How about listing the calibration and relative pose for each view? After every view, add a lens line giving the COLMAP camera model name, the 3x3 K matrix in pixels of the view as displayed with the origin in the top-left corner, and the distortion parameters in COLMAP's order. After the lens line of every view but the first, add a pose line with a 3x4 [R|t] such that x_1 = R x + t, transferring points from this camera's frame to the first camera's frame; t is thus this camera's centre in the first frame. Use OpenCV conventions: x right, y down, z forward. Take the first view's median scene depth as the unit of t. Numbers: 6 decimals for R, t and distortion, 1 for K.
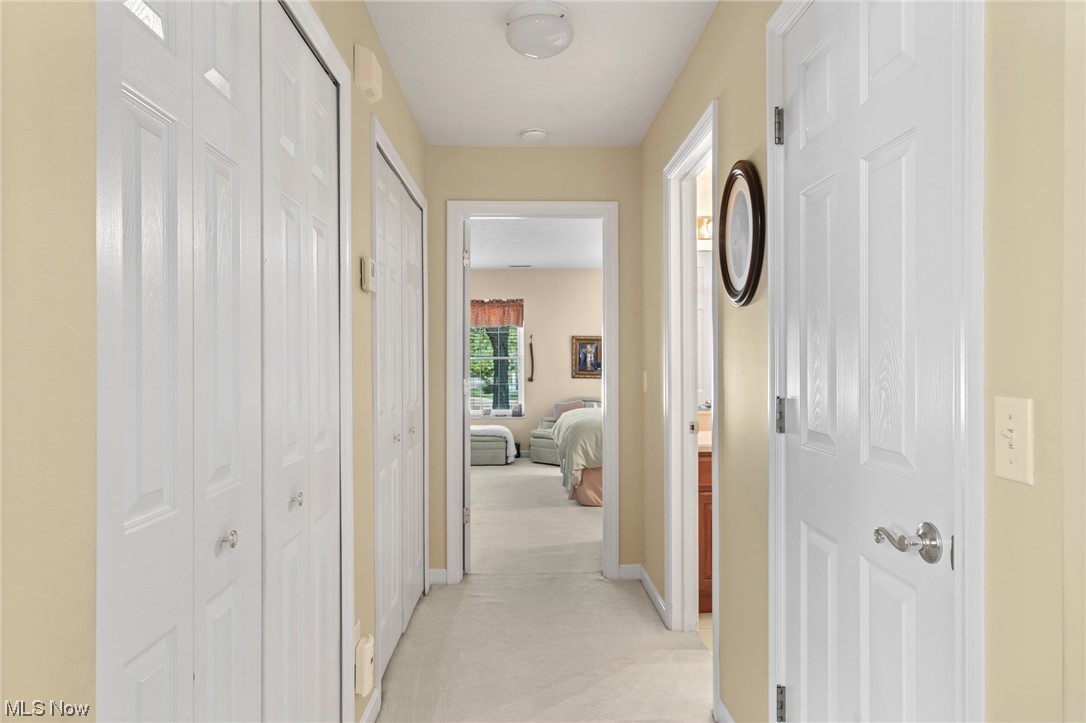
lens RADIAL K [[707.4, 0, 541.6], [0, 707.4, 359.9], [0, 0, 1]] dist [0.004498, 0.001171]
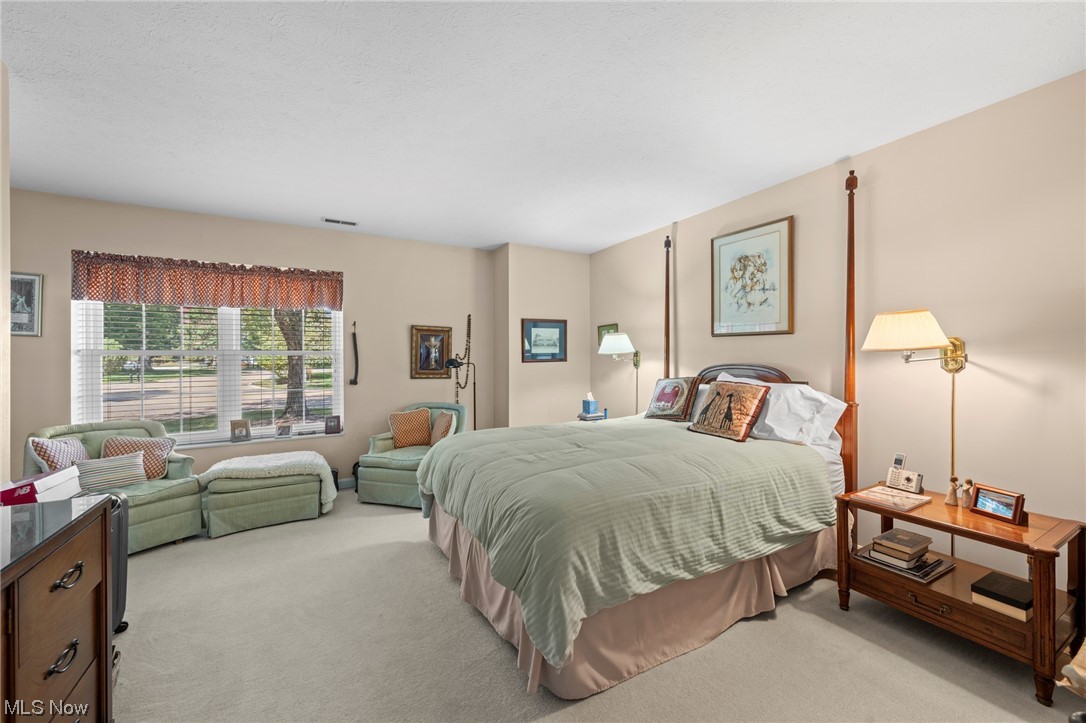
lens RADIAL K [[417.0, 0, 549.7], [0, 417.0, 356.8], [0, 0, 1]] dist [-0.000433, 0.000297]
pose [[0.877706, 0.001169, 0.479198, -0.044722], [-0.001257, 0.999999, -0.000136, 0.001160], [-0.479198, -0.000483, 0.877707, 0.517289]]
